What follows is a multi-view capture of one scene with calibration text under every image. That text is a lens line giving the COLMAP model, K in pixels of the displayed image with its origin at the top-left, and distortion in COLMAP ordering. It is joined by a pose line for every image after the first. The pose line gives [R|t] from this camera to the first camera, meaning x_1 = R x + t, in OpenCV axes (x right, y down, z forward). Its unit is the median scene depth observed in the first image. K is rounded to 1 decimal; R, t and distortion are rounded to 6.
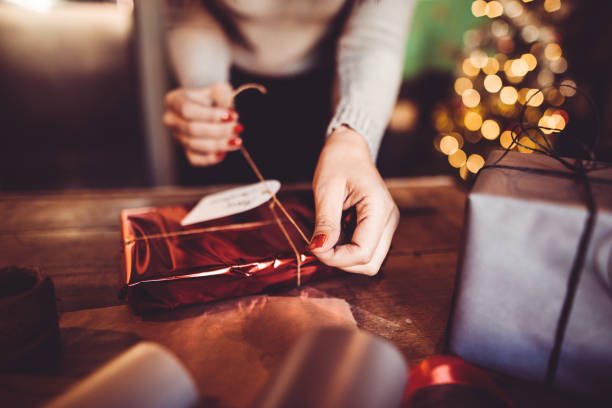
lens RADIAL K [[435.3, 0, 306.0], [0, 435.3, 204.0], [0, 0, 1]] dist [-0.019810, 0.001154]
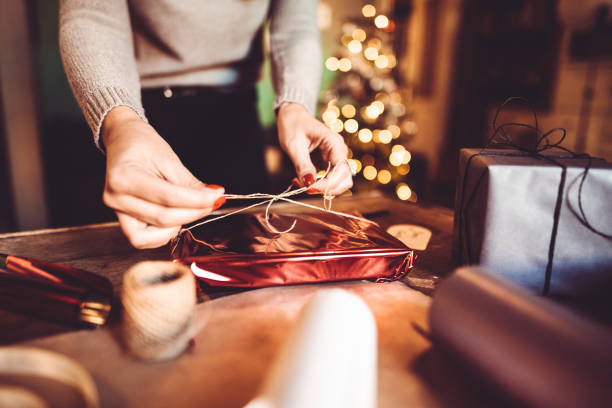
lens RADIAL K [[435.3, 0, 306.0], [0, 435.3, 204.0], [0, 0, 1]] dist [-0.019810, 0.001154]
pose [[0.936403, -0.077011, 0.342372, -0.535355], [0.115242, 0.989000, -0.092732, 0.125952], [-0.331465, 0.126290, 0.934977, -0.118441]]
